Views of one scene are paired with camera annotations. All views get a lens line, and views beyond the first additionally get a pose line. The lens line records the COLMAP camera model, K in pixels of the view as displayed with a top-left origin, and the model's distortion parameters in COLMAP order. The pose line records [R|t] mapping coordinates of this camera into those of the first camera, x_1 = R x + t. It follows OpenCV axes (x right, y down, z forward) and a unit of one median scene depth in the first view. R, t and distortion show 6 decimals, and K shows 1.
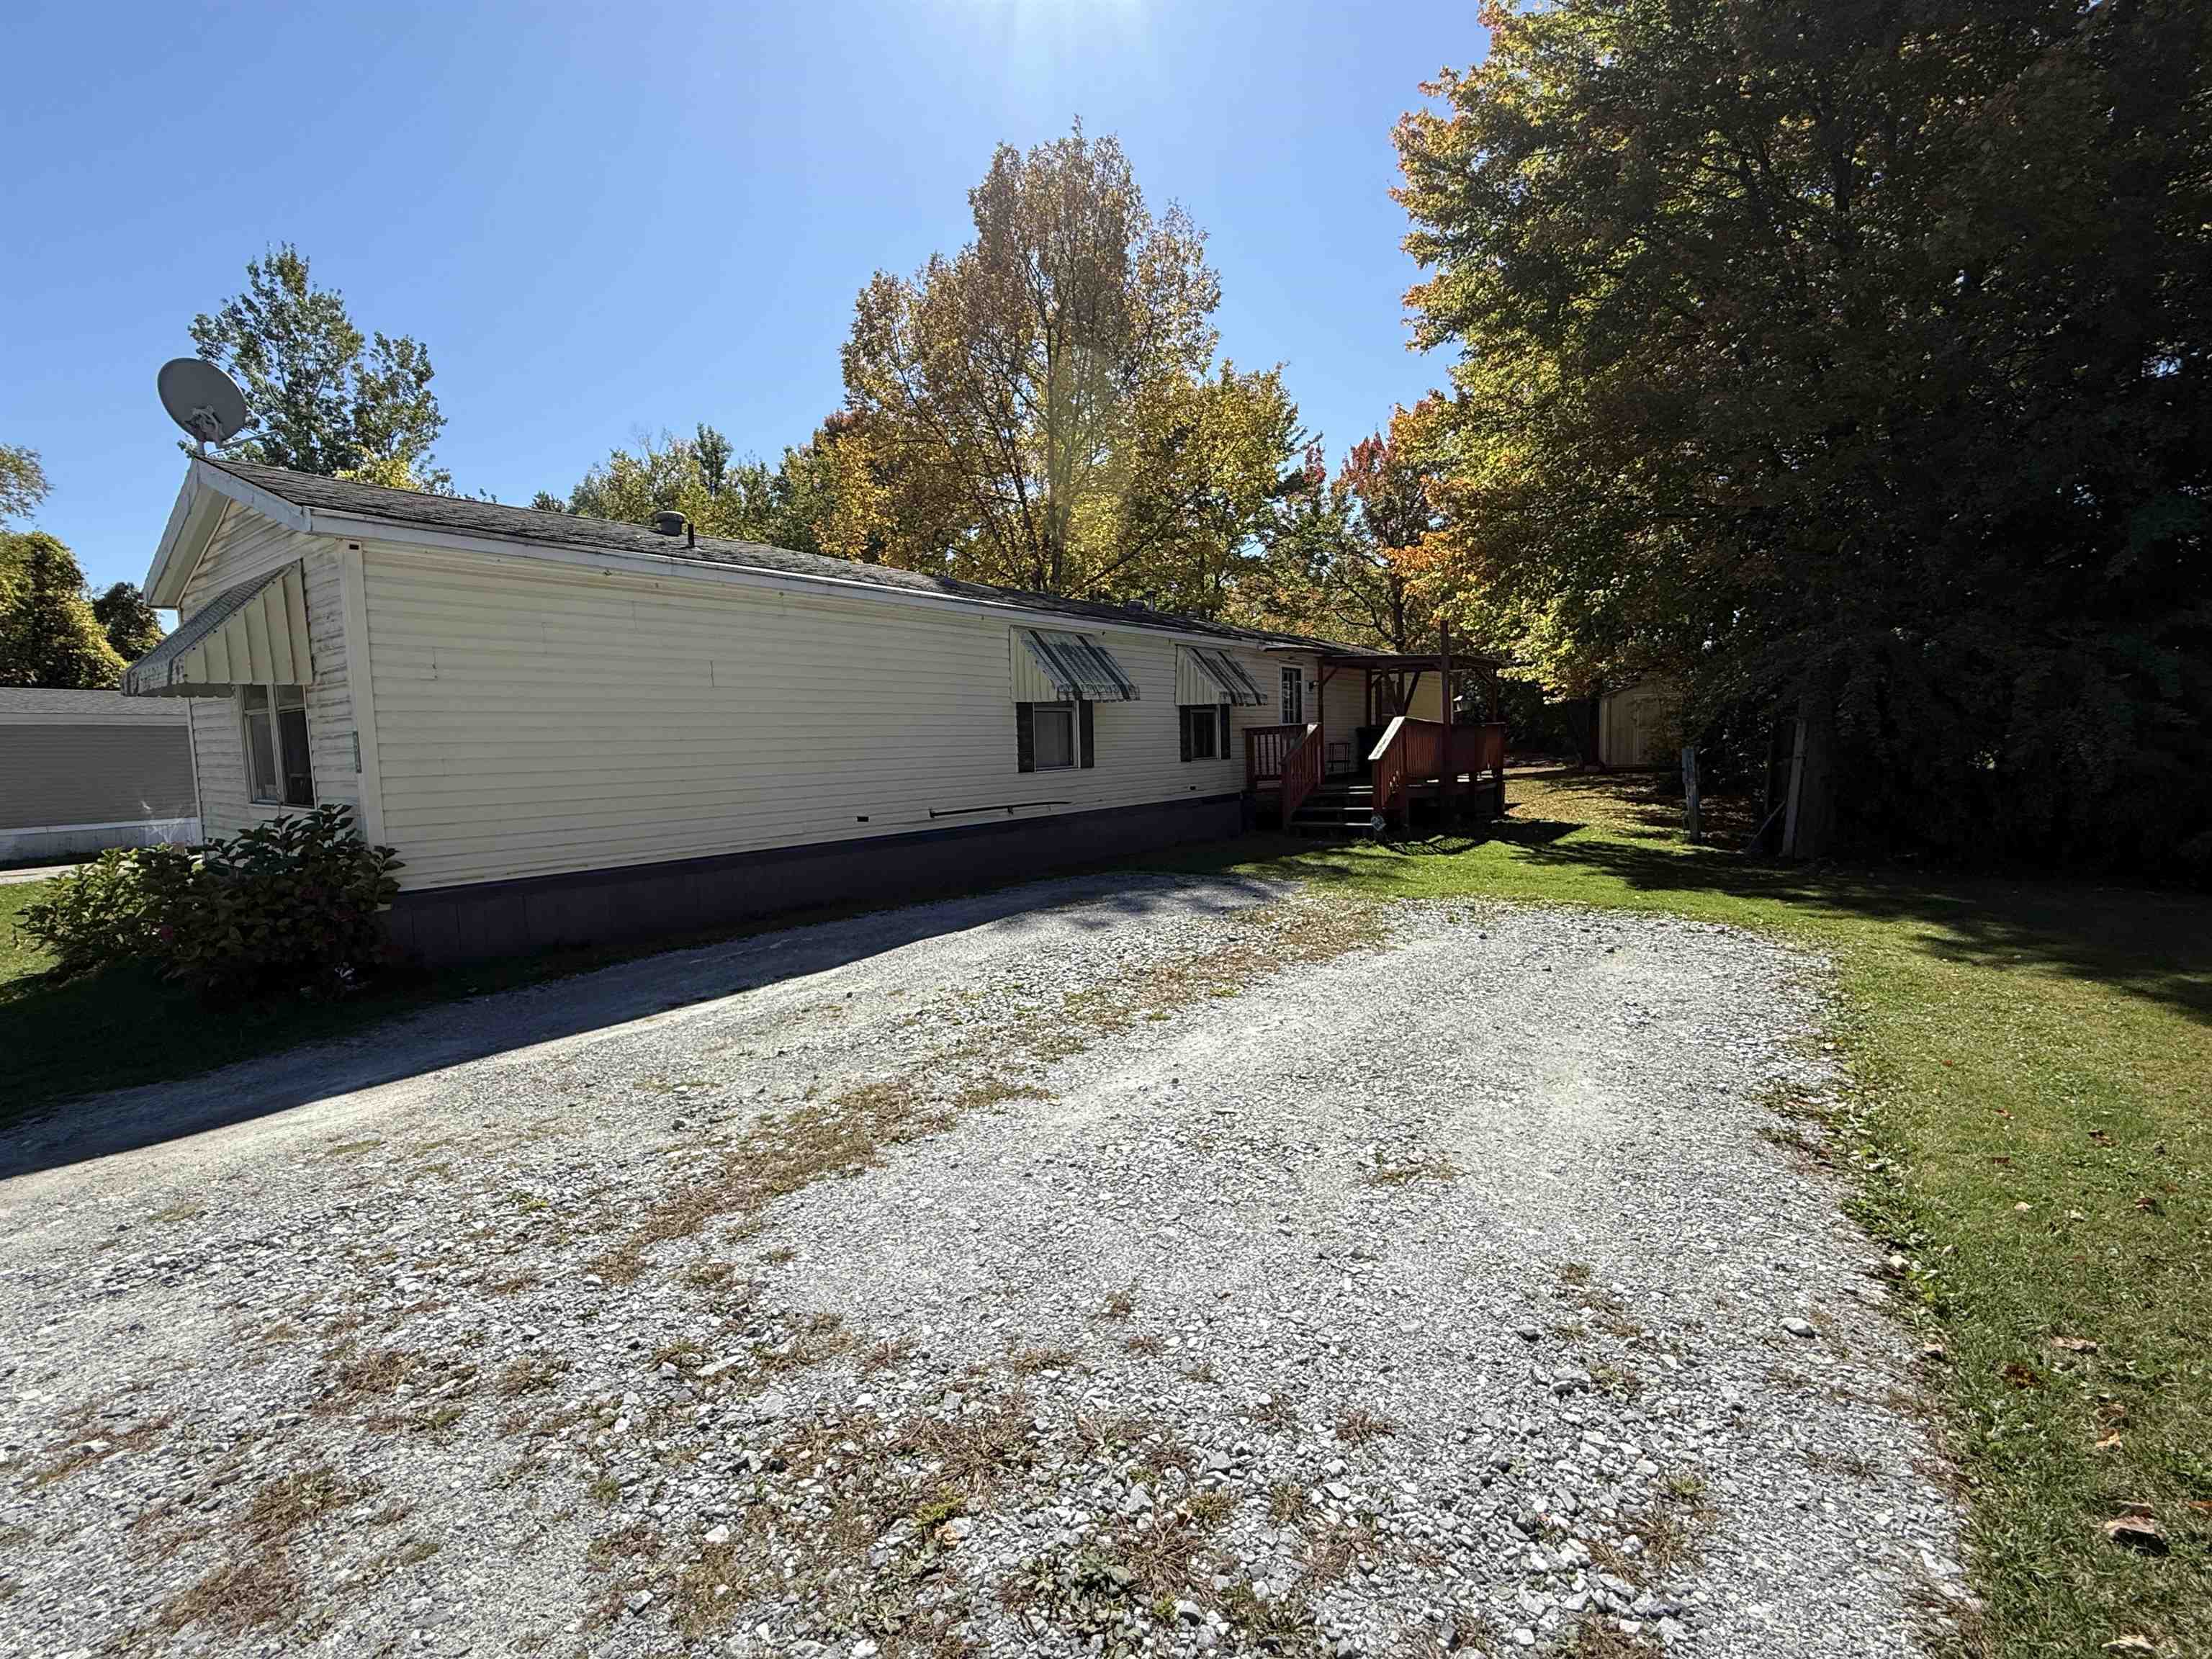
lens RADIAL K [[961.1, 0, 1106.0], [0, 961.1, 837.5], [0, 0, 1]] dist [0.004893, -0.000262]
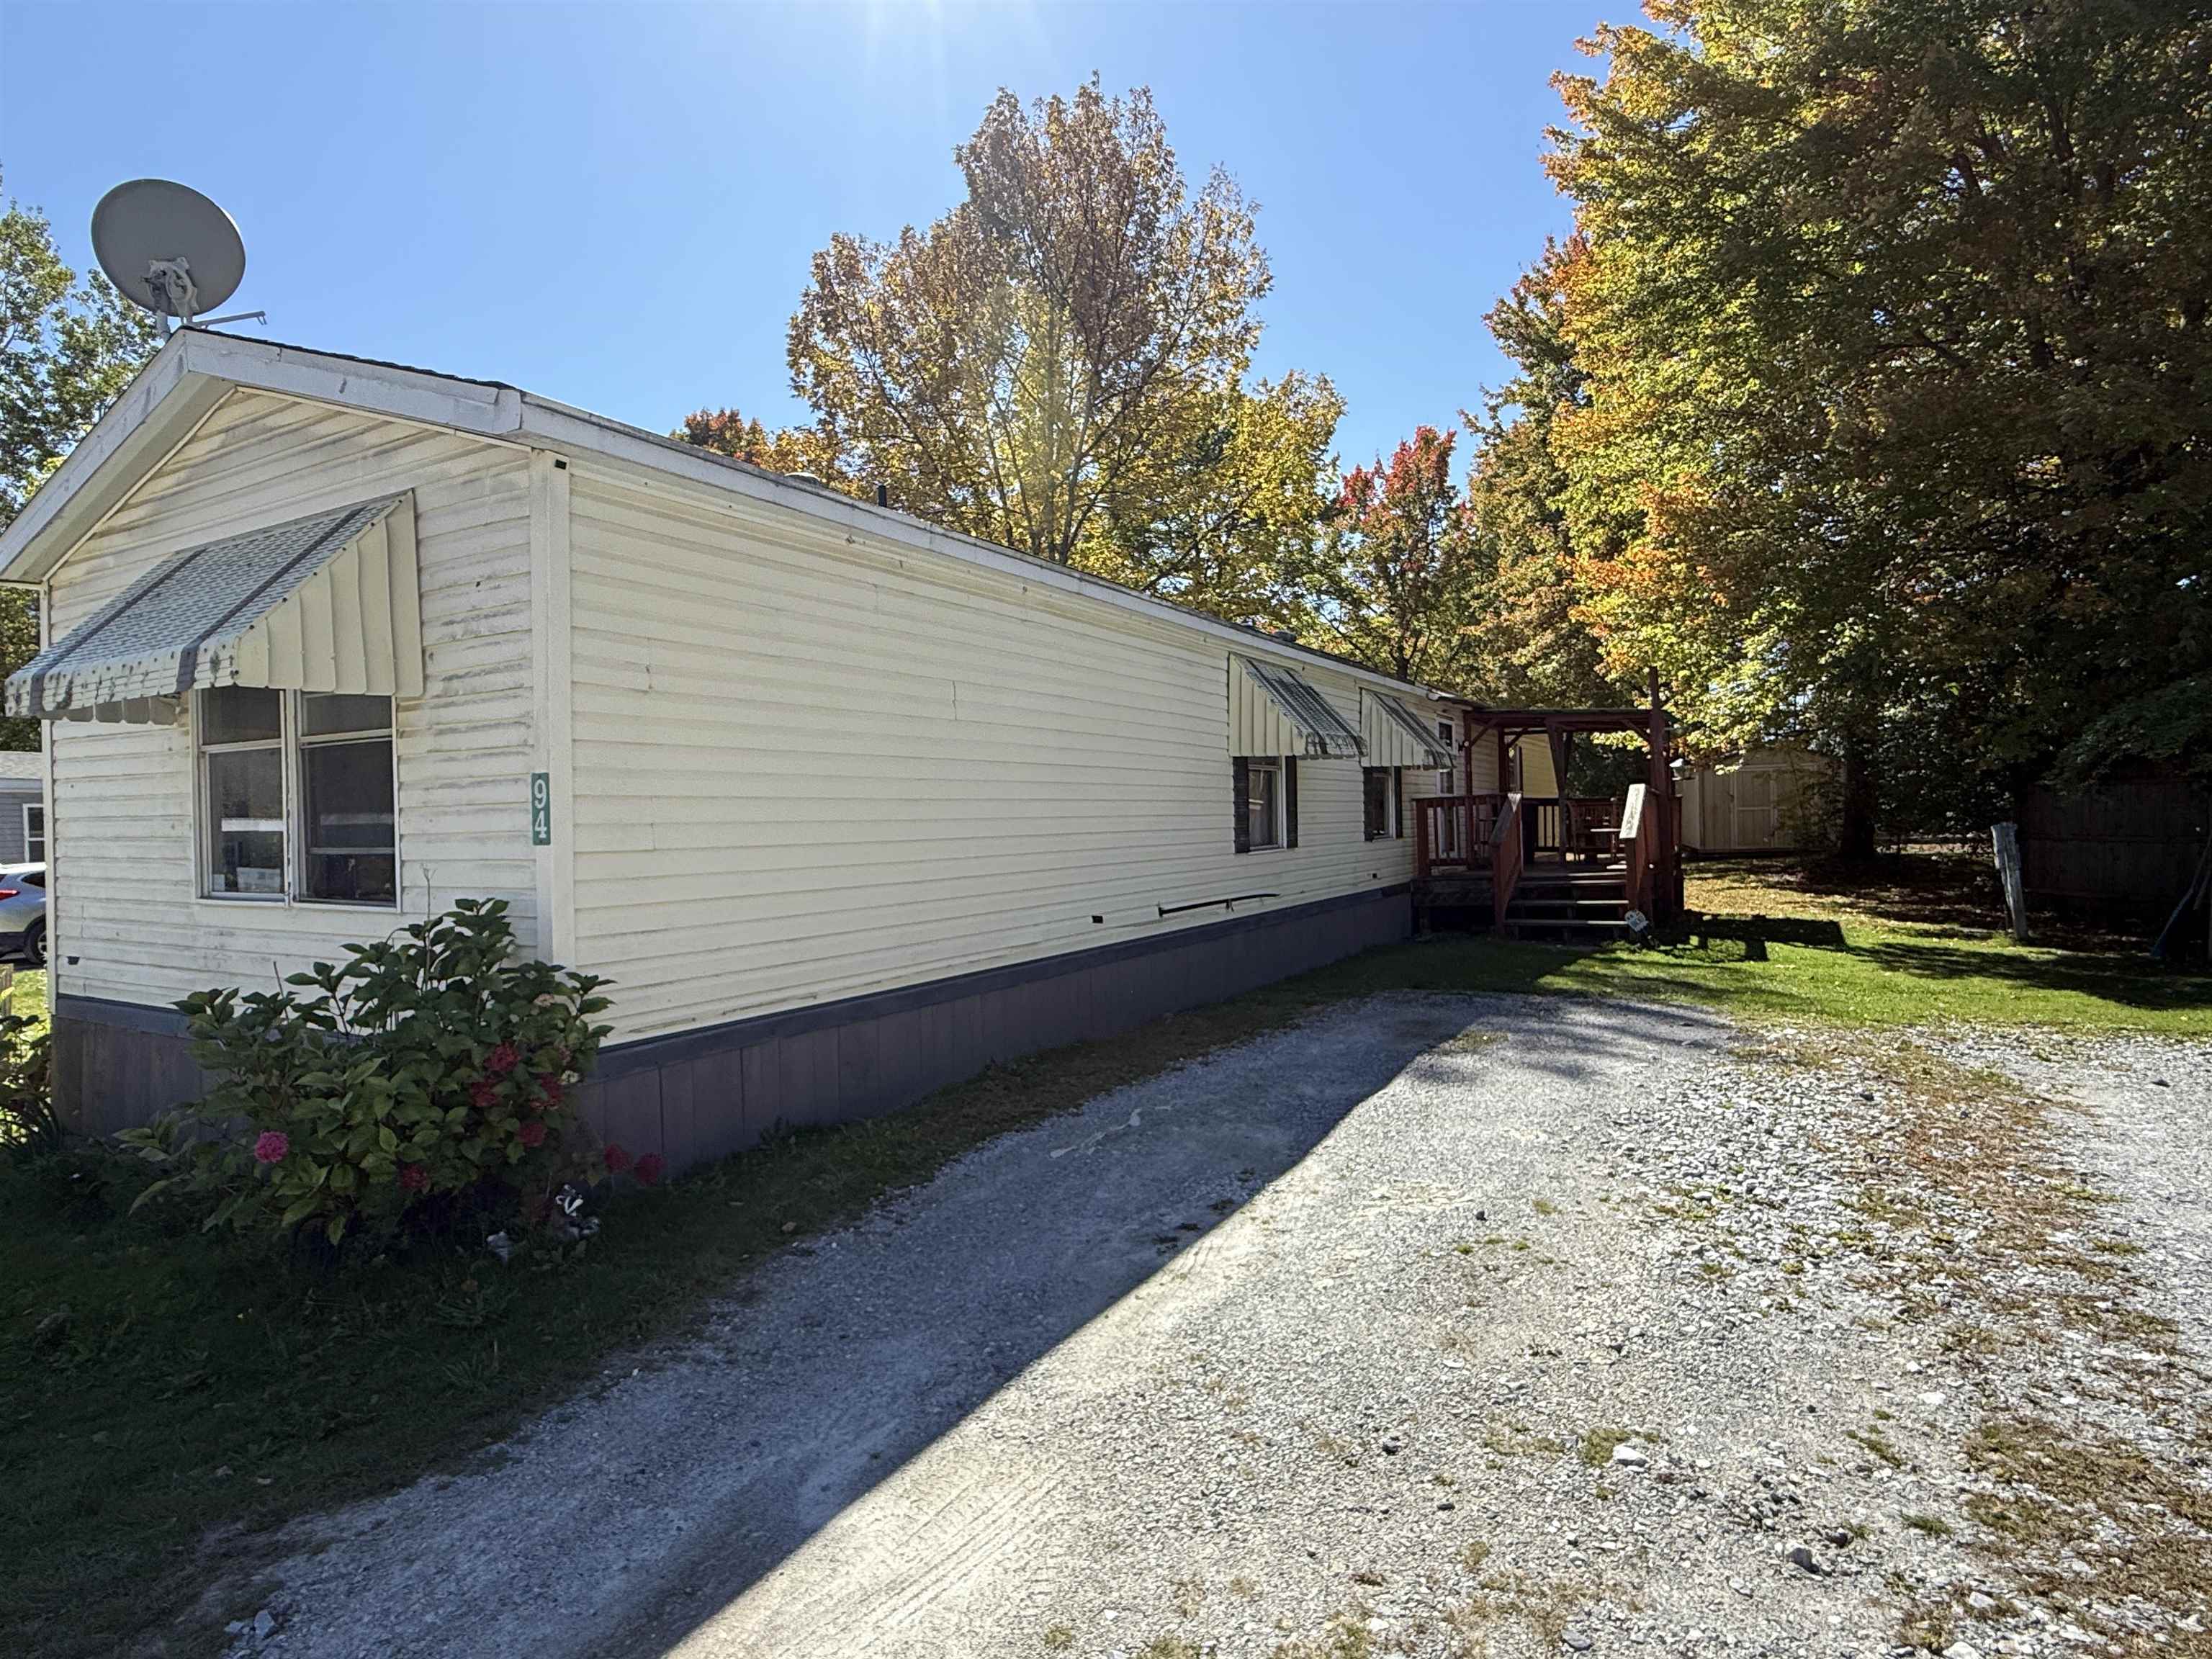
lens RADIAL K [[1169.2, 0, 1107.4], [0, 1169.2, 830.0], [0, 0, 1]] dist [0.010465, 0.001407]
pose [[0.992619, 0.002159, 0.121258, -0.459200], [0.009382, 0.995478, -0.094527, -0.005045], [-0.120913, 0.094967, 0.988110, 0.229266]]
